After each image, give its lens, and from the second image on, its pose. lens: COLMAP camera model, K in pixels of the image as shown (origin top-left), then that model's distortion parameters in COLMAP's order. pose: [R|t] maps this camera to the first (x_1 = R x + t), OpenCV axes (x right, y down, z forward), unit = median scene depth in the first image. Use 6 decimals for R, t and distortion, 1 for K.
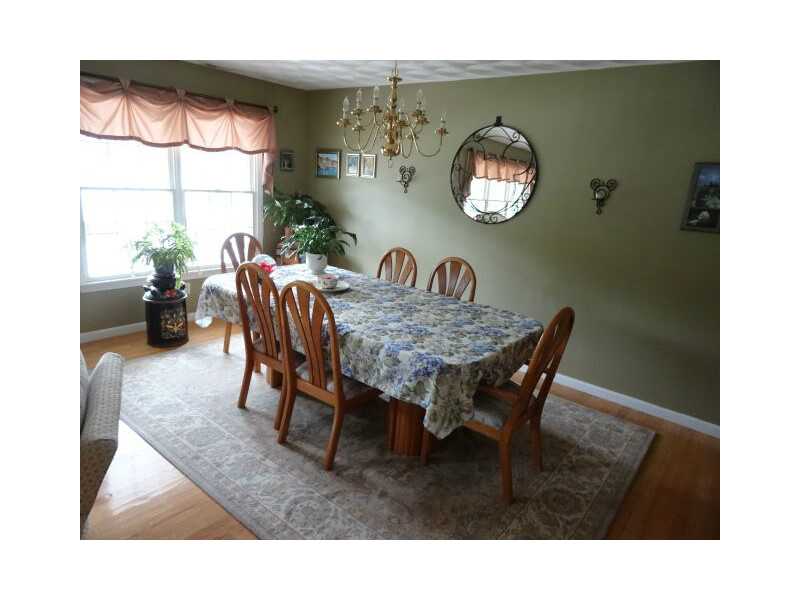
lens RADIAL K [[458.0, 0, 398.8], [0, 458.0, 297.4], [0, 0, 1]] dist [-0.004099, -0.002359]
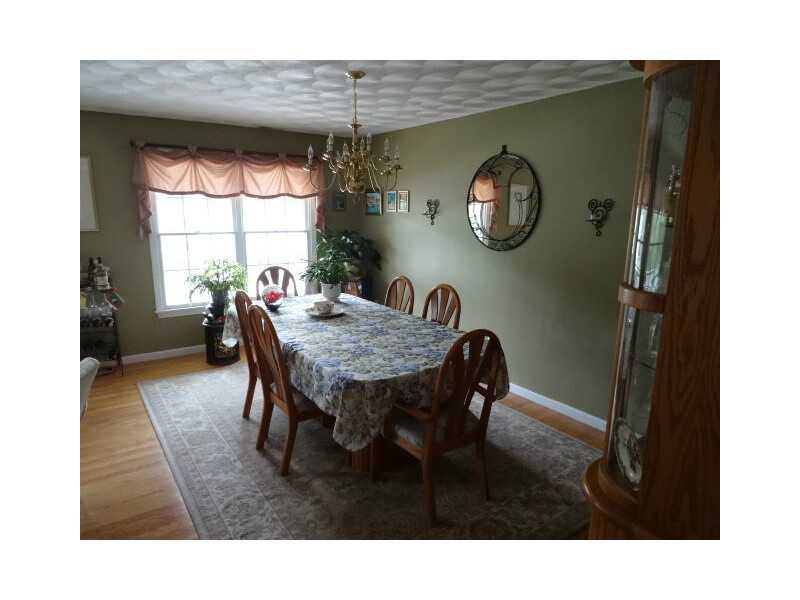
lens RADIAL K [[458.0, 0, 398.8], [0, 458.0, 297.4], [0, 0, 1]] dist [-0.004099, -0.002359]
pose [[0.960365, -0.008841, -0.278604, 0.290169], [-0.011813, 0.997308, -0.072368, 0.016448], [0.278494, 0.072791, 0.957676, -0.008885]]
